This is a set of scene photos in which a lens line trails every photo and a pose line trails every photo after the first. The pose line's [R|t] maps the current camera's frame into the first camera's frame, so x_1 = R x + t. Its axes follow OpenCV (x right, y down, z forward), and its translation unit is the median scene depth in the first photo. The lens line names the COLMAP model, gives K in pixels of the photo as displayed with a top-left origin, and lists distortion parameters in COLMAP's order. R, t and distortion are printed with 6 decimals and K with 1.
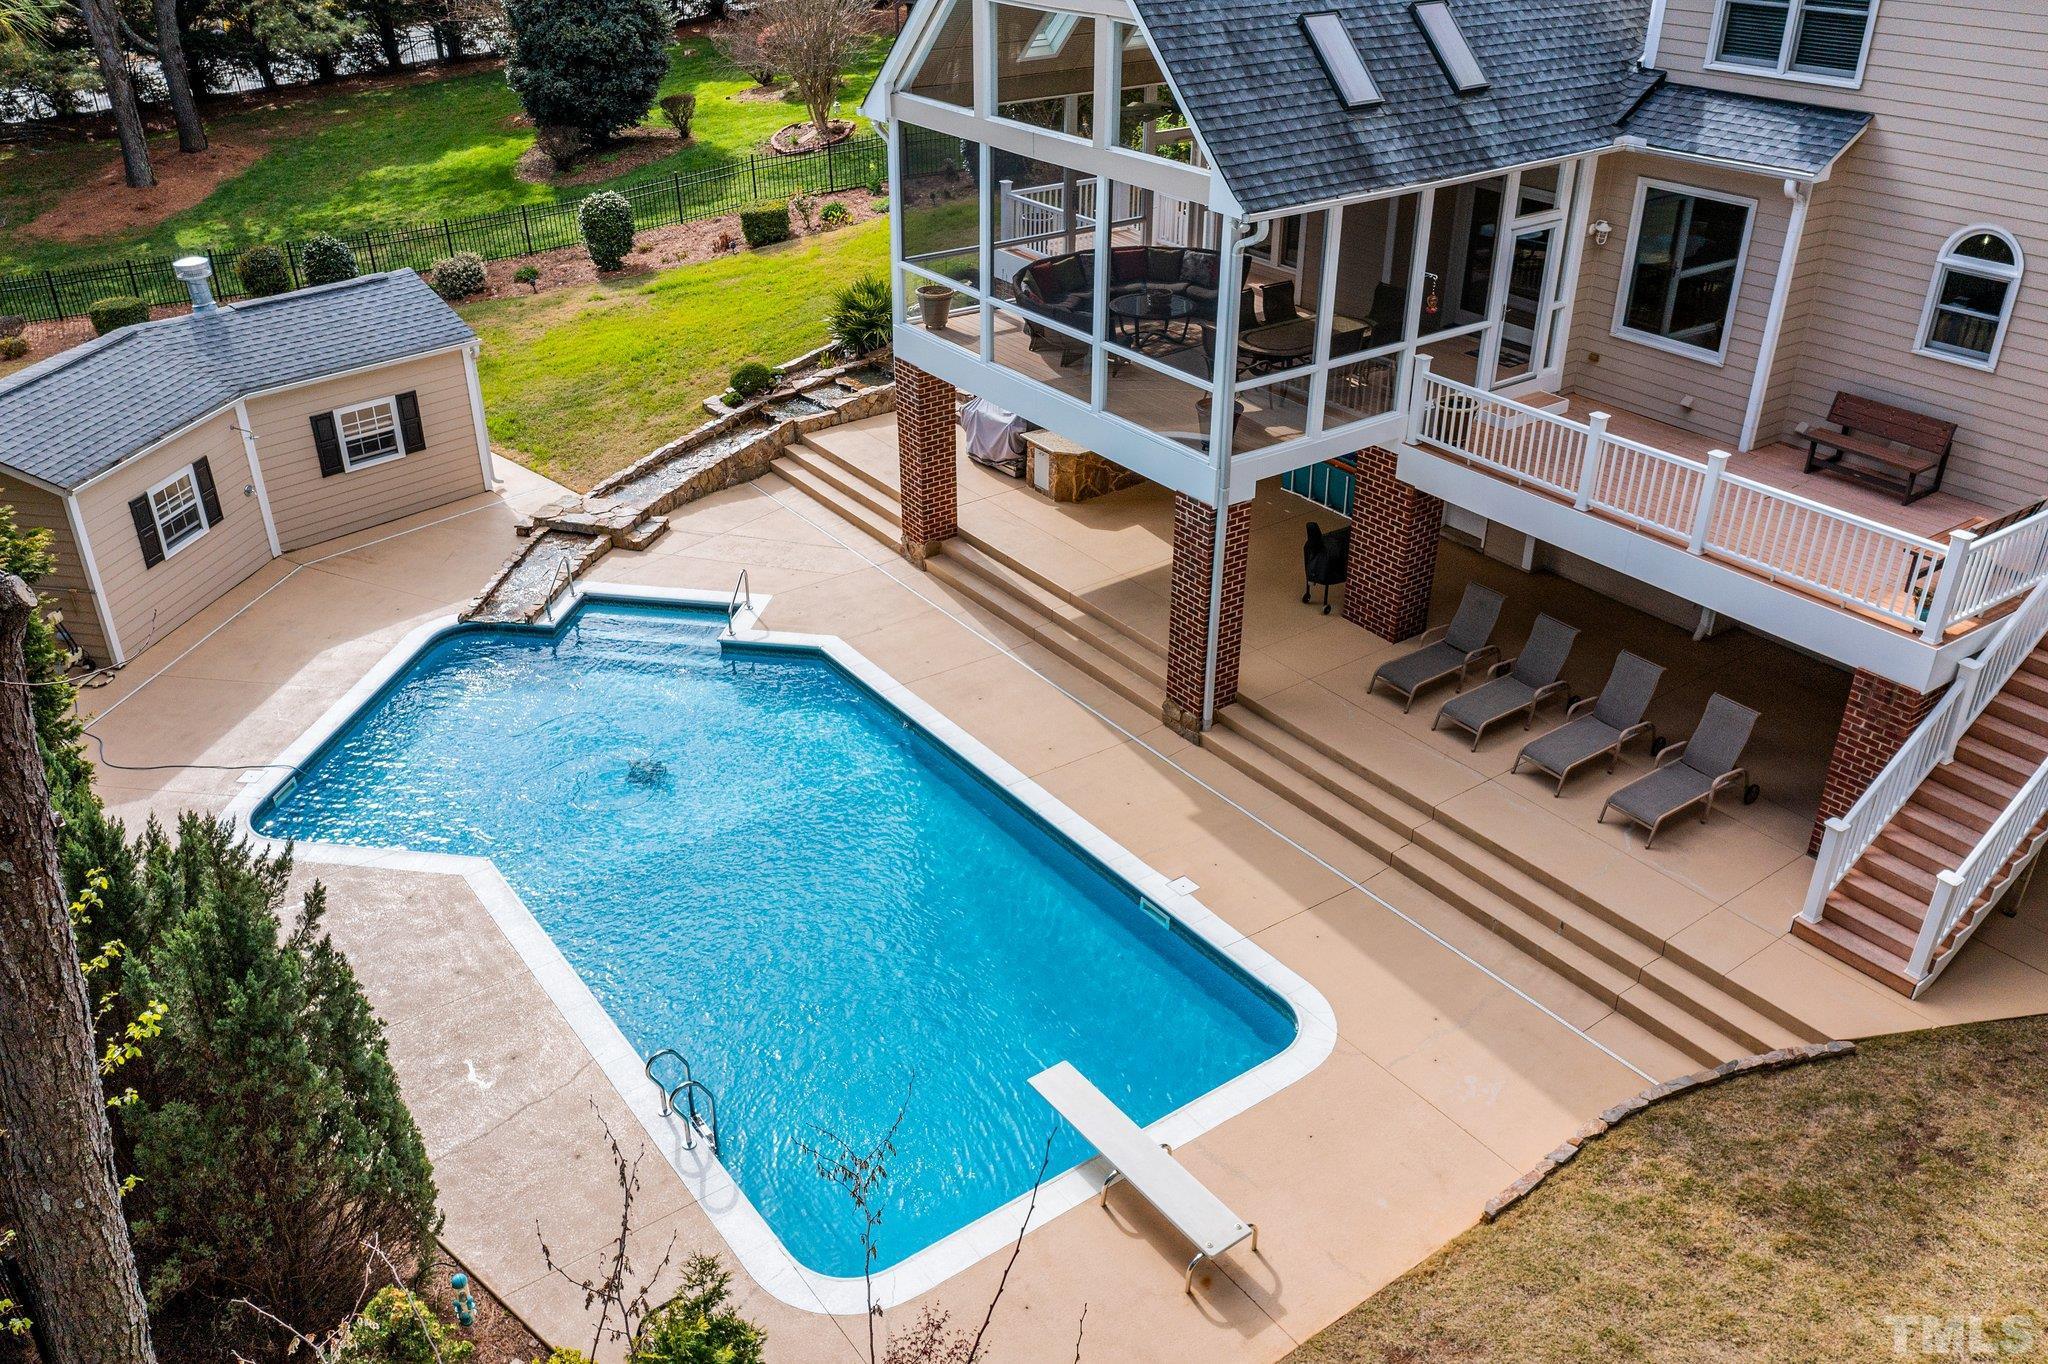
lens RADIAL K [[1586.7, 0, 1024.0], [0, 1586.7, 682.0], [0, 0, 1]] dist [-0.032933, -0.003157]
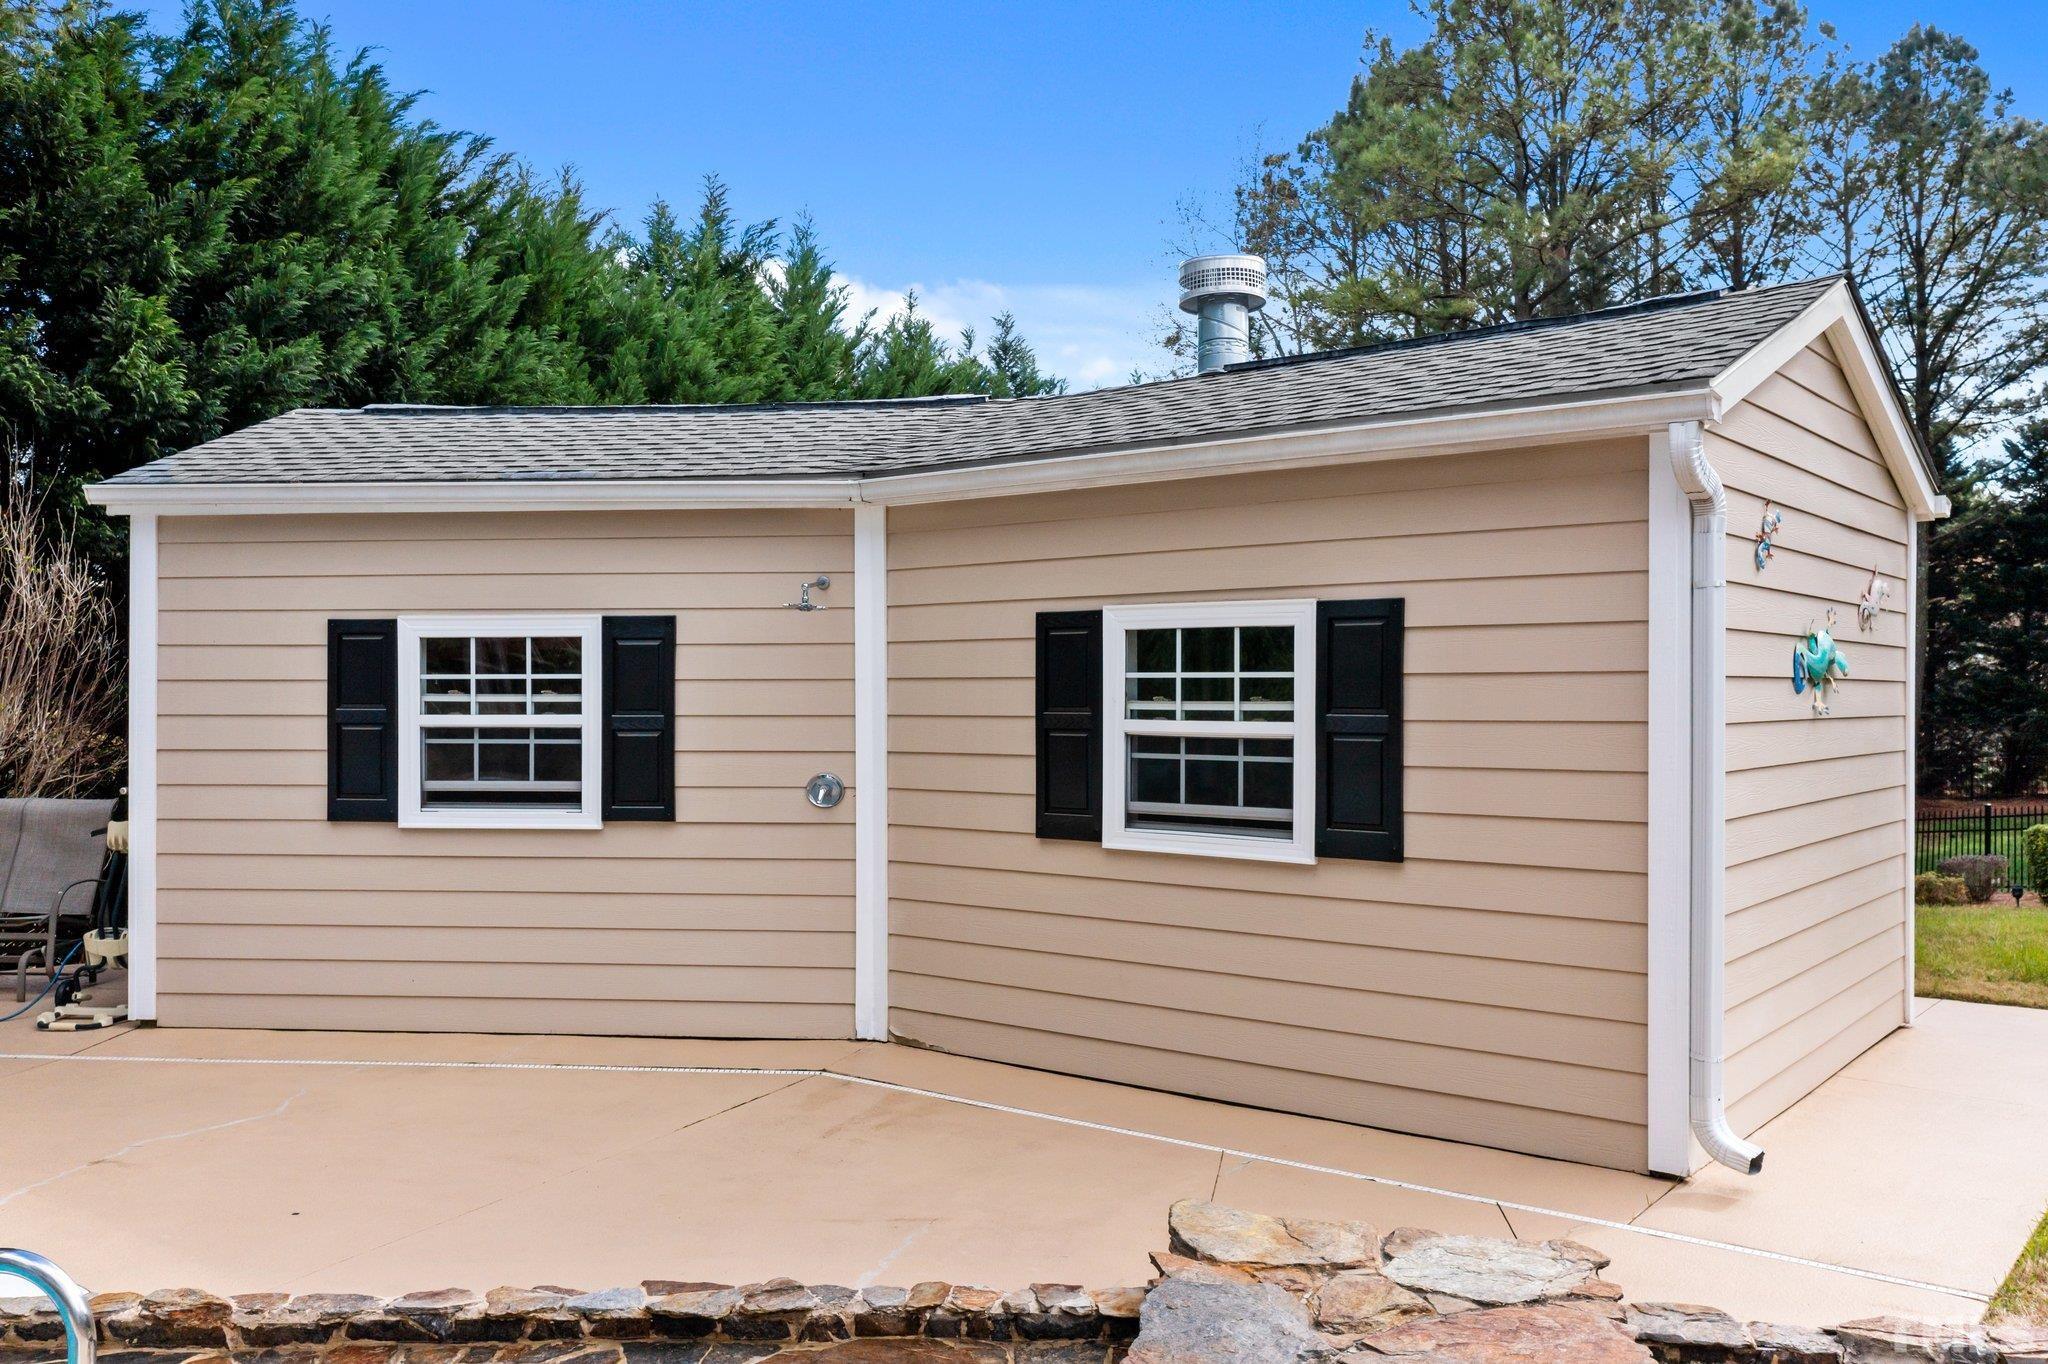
lens RADIAL K [[1646.1, 0, 1024.0], [0, 1646.1, 682.0], [0, 0, 1]] dist [-0.011918, -0.003852]
pose [[0.090832, -0.006055, -0.995848, -0.150210], [-0.479479, 0.876181, -0.049061, -0.138368], [0.872840, 0.481944, 0.076682, 0.961160]]
